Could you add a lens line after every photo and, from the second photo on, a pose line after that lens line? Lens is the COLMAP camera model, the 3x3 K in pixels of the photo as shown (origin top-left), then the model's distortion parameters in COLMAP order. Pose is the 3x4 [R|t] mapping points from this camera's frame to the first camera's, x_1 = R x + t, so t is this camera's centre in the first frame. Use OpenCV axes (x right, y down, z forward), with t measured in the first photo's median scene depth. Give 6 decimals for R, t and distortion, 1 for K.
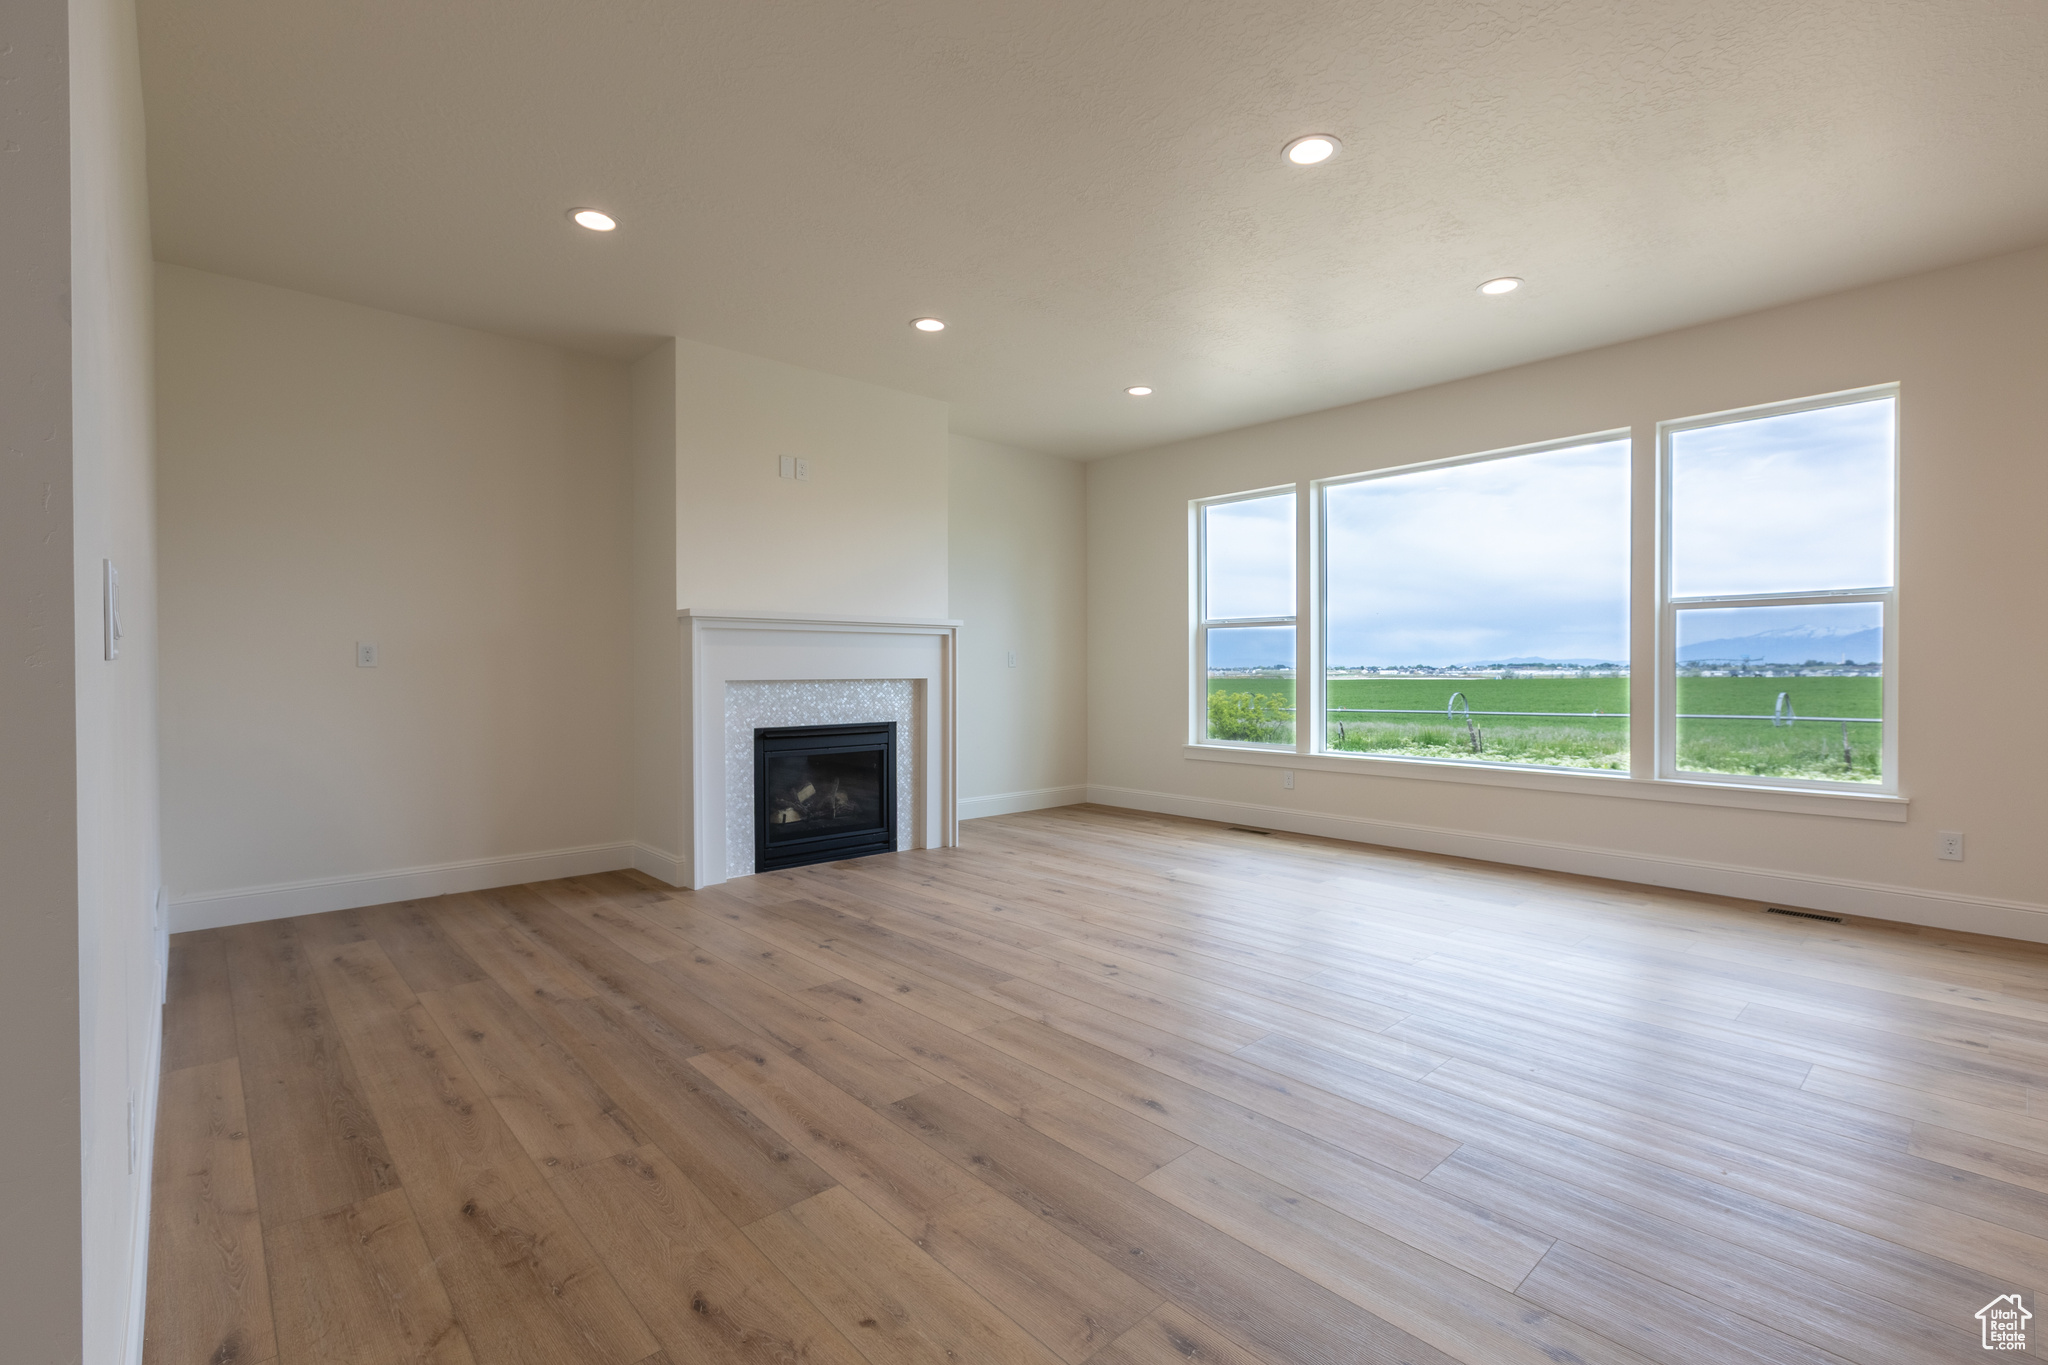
lens RADIAL K [[941.4, 0, 1026.6], [0, 941.4, 666.8], [0, 0, 1]] dist [0.044247, 0.000102]
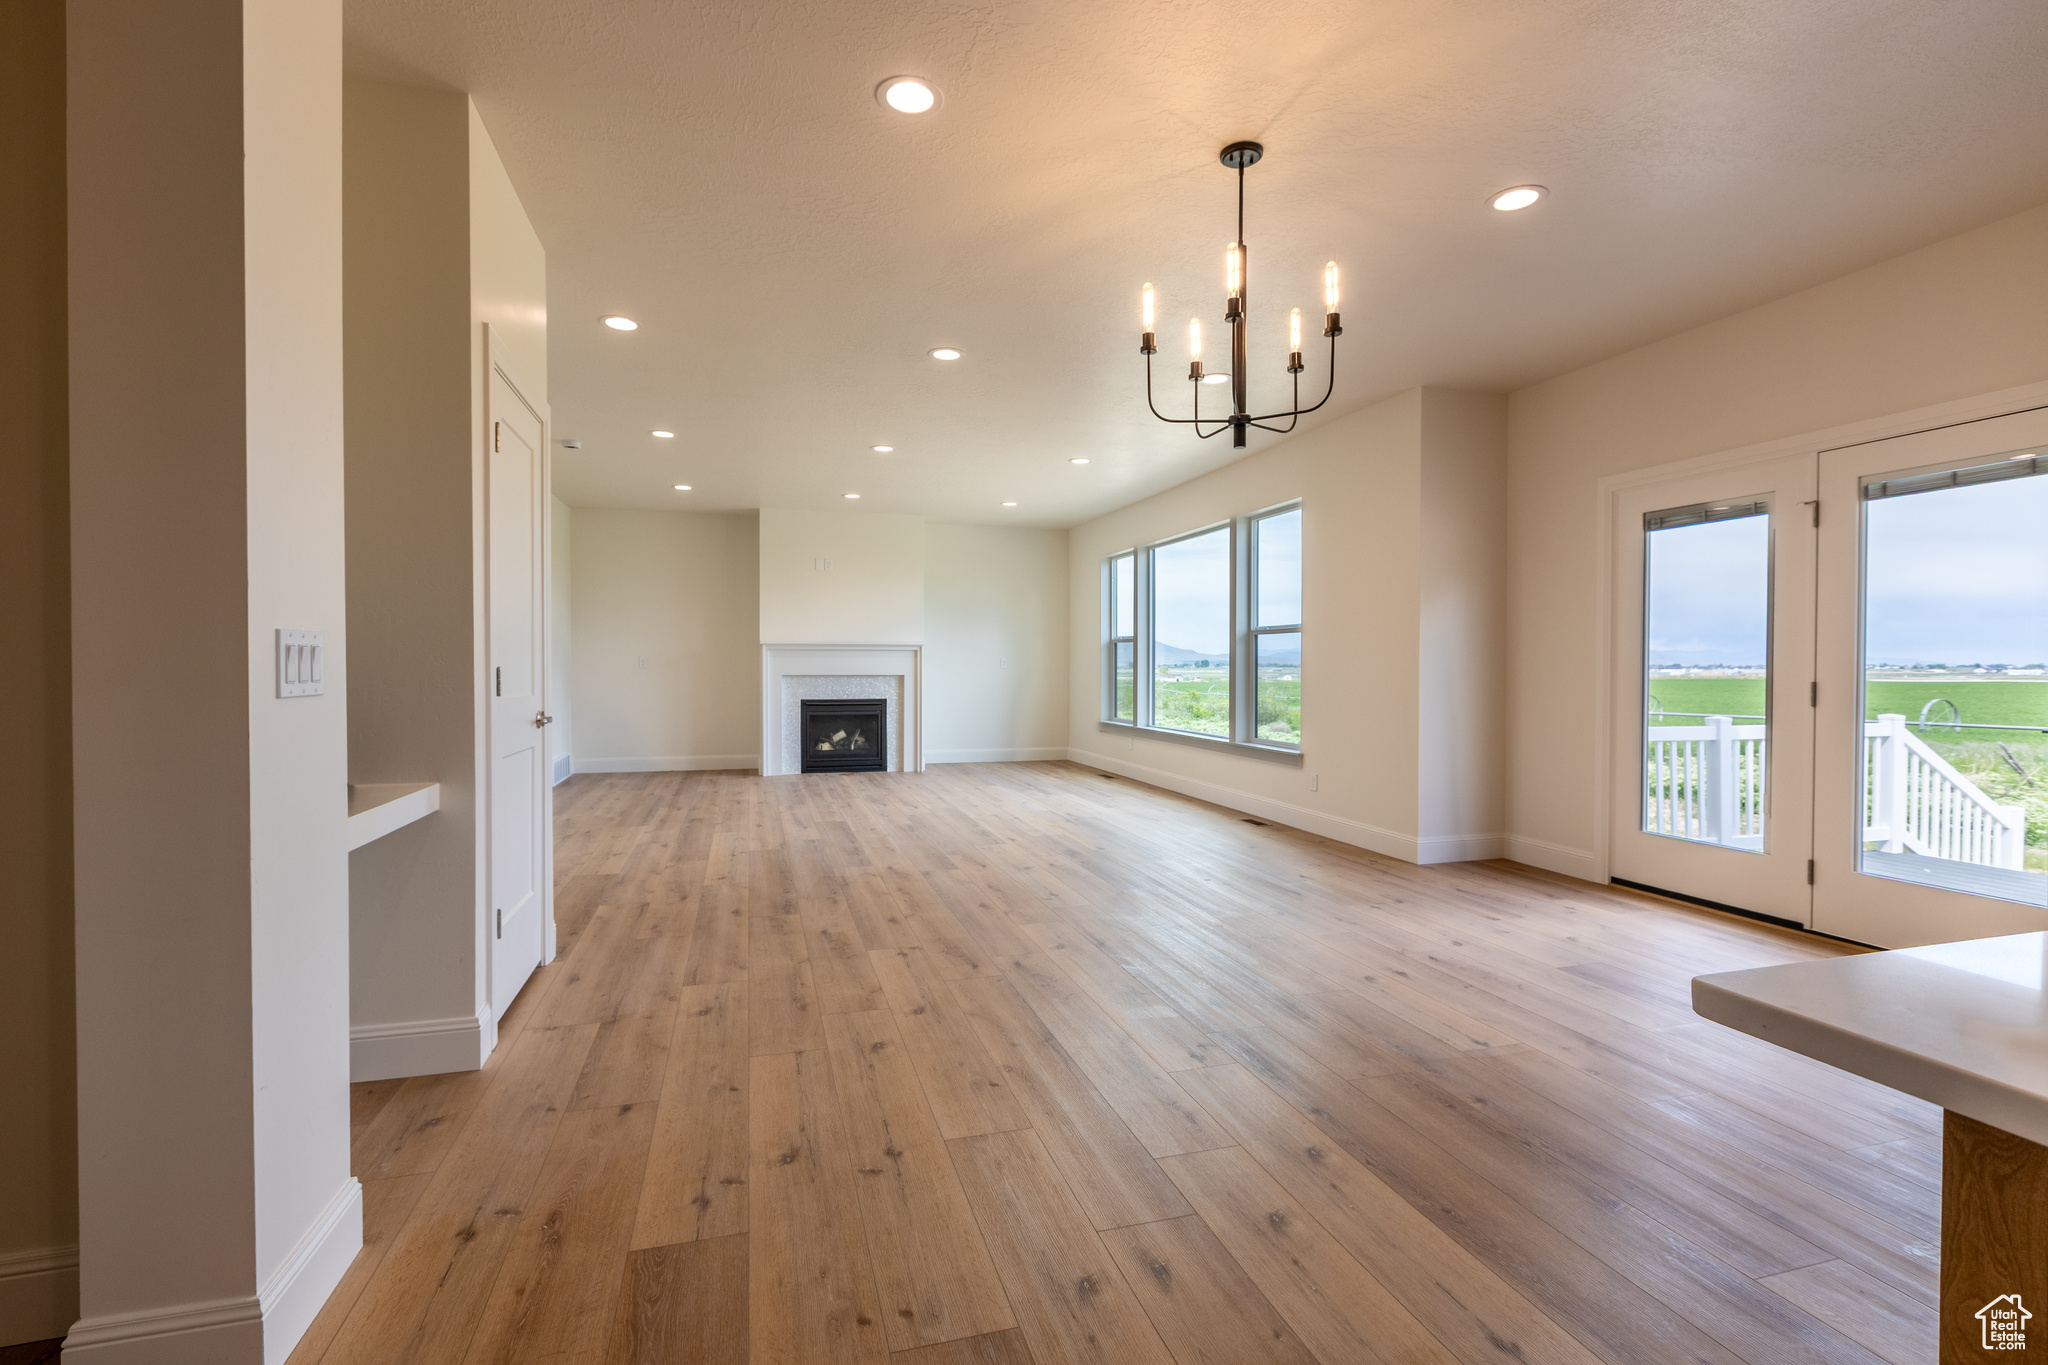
lens RADIAL K [[941.4, 0, 1026.6], [0, 941.4, 666.8], [0, 0, 1]] dist [0.044247, 0.000102]
pose [[0.877695, 0.000224, -0.479219, 0.957561], [0.000790, 0.999998, 0.001915, -0.006589], [0.479218, -0.002059, 0.877693, -0.445486]]
